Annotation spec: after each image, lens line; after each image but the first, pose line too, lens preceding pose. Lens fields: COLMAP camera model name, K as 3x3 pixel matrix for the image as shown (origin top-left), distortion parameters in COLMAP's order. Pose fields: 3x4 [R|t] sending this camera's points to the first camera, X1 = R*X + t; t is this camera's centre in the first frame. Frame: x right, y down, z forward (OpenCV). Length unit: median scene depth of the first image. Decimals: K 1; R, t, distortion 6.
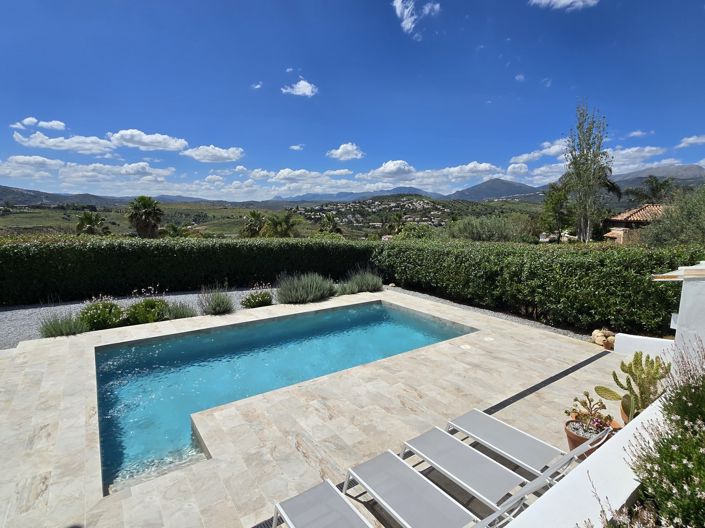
lens RADIAL K [[367.4, 0, 352.5], [0, 367.4, 264.0], [0, 0, 1]] dist [-0.000705, 0.001031]
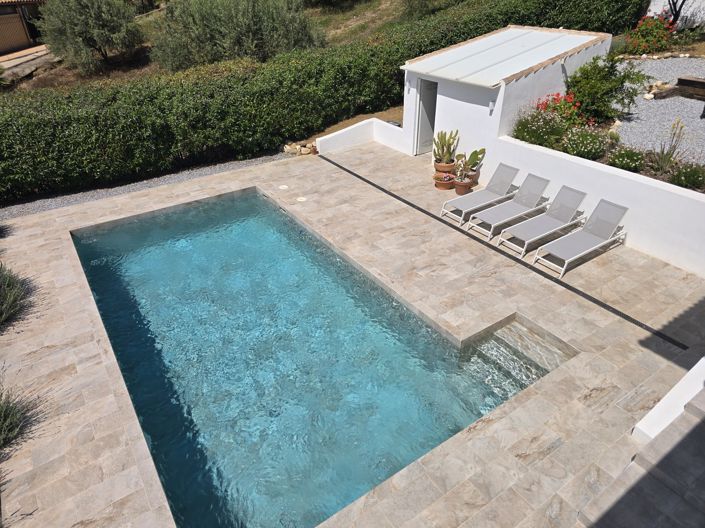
lens RADIAL K [[477.1, 0, 352.5], [0, 477.1, 264.0], [0, 0, 1]] dist [0.043408, -0.001411]
pose [[0.019843, -0.535399, 0.844366, -0.822575], [0.148284, 0.836768, 0.527096, -0.276042], [-0.988746, 0.114747, 0.095995, 0.665498]]
